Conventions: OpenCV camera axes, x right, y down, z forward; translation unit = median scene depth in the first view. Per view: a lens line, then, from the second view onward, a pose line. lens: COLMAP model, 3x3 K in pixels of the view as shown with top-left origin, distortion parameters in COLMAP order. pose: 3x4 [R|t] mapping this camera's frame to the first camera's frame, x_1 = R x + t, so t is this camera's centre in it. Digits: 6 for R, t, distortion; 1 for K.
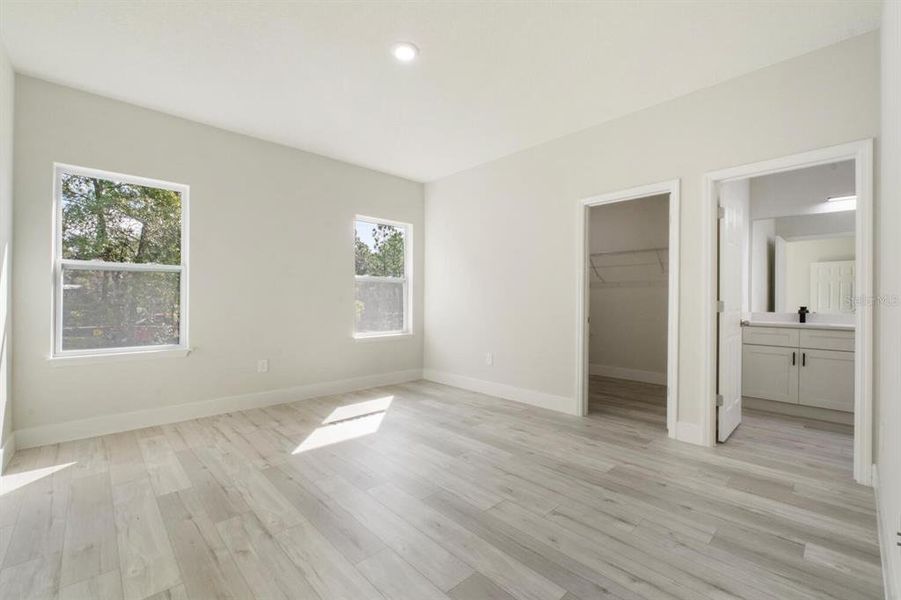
lens RADIAL K [[388.6, 0, 448.2], [0, 388.6, 298.6], [0, 0, 1]] dist [0.001875, 0.000756]
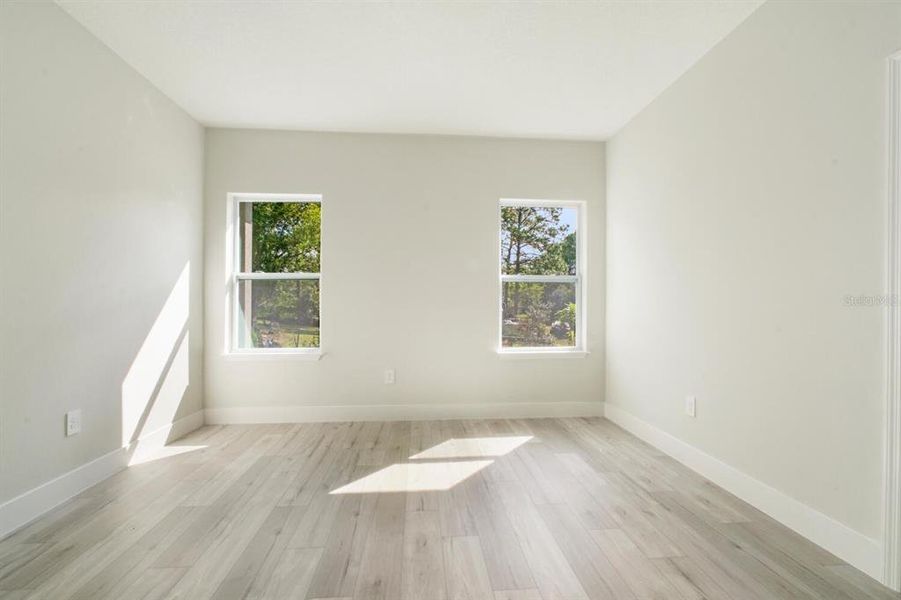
lens RADIAL K [[388.6, 0, 451.3], [0, 388.6, 304.7], [0, 0, 1]] dist [0.001875, 0.000756]
pose [[0.783390, -0.005977, -0.621501, 0.234923], [0.001621, 0.999970, -0.007573, 0.011180], [0.621528, 0.004925, 0.783377, 0.408805]]
